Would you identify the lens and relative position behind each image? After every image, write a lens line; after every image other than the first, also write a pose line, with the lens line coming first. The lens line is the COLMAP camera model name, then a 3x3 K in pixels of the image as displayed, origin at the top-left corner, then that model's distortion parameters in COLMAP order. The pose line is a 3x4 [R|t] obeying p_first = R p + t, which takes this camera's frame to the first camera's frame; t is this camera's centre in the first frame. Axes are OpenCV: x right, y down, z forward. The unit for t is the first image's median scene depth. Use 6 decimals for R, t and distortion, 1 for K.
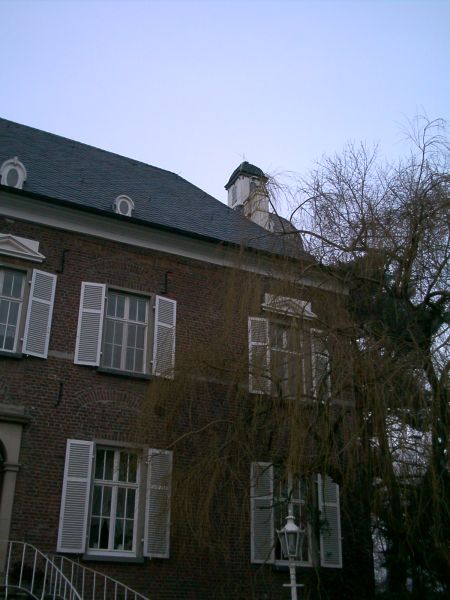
lens RADIAL K [[717.8, 0, 227.5], [0, 717.8, 300.9], [0, 0, 1]] dist [-0.055585, 0.000000]
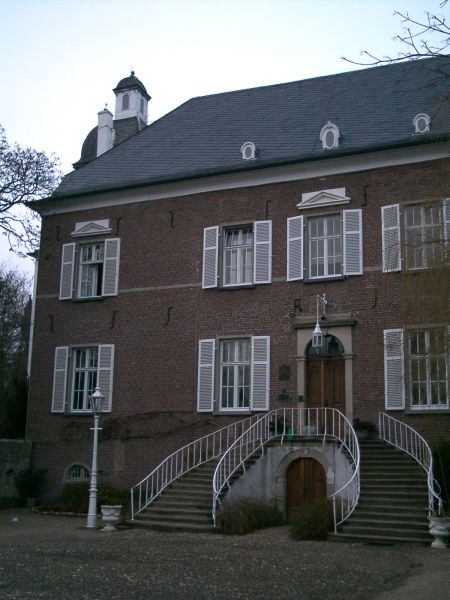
lens RADIAL K [[717.8, 0, 225.8], [0, 717.8, 302.6], [0, 0, 1]] dist [-0.055585, 0.000000]
pose [[0.637357, -0.161390, -0.753478, 0.587274], [0.316077, 0.946530, 0.064624, -0.037750], [0.702760, -0.279346, 0.654289, -0.087580]]
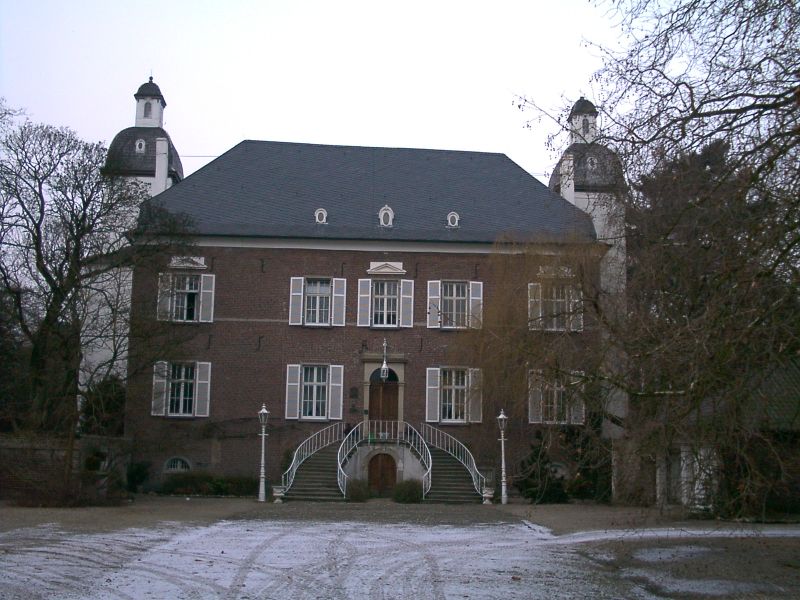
lens RADIAL K [[957.1, 0, 398.3], [0, 957.1, 298.3], [0, 0, 1]] dist [-0.055585, 0.000000]
pose [[0.911724, -0.056725, -0.406868, 0.767222], [0.164990, 0.957593, 0.236208, -0.609299], [0.376215, -0.282485, 0.882419, -1.281168]]
